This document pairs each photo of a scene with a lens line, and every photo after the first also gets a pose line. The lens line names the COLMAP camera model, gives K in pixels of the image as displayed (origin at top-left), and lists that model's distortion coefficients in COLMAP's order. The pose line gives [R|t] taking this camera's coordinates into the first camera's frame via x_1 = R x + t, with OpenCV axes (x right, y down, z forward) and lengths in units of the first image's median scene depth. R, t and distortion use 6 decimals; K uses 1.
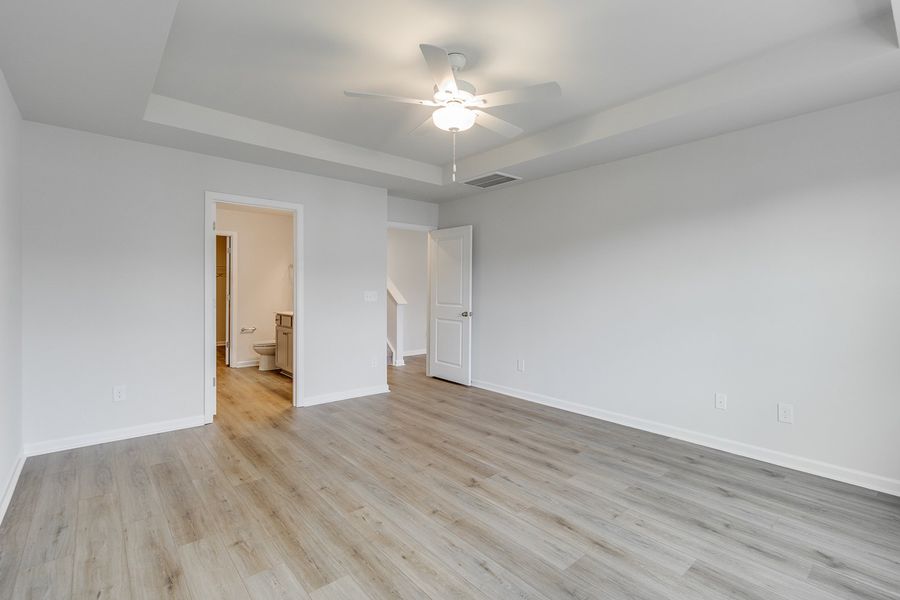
lens RADIAL K [[413.9, 0, 453.4], [0, 413.9, 304.2], [0, 0, 1]] dist [0.013967, 0.000558]
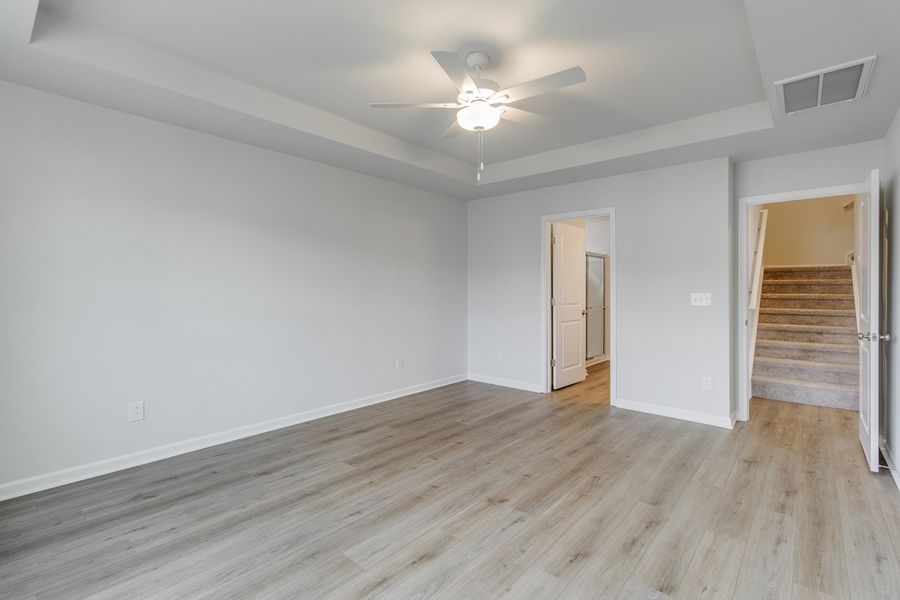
lens RADIAL K [[413.9, 0, 471.6], [0, 413.9, 311.2], [0, 0, 1]] dist [0.013967, 0.000558]
pose [[0.166713, 0.045316, -0.984964, 0.892645], [-0.033524, 0.998626, 0.040270, -0.022765], [0.985435, 0.026306, 0.168003, 0.752582]]
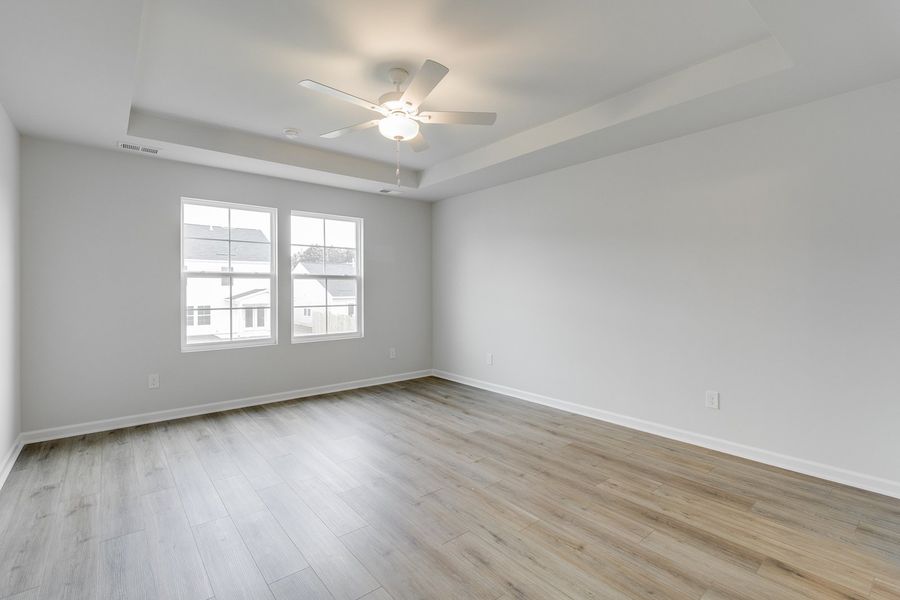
lens RADIAL K [[413.9, 0, 448.5], [0, 413.9, 293.2], [0, 0, 1]] dist [0.013967, 0.000558]
pose [[-0.999334, -0.002005, 0.036427, -0.154339], [-0.000699, 0.999357, 0.035844, -0.054702], [-0.036476, 0.035795, -0.998693, 1.907444]]
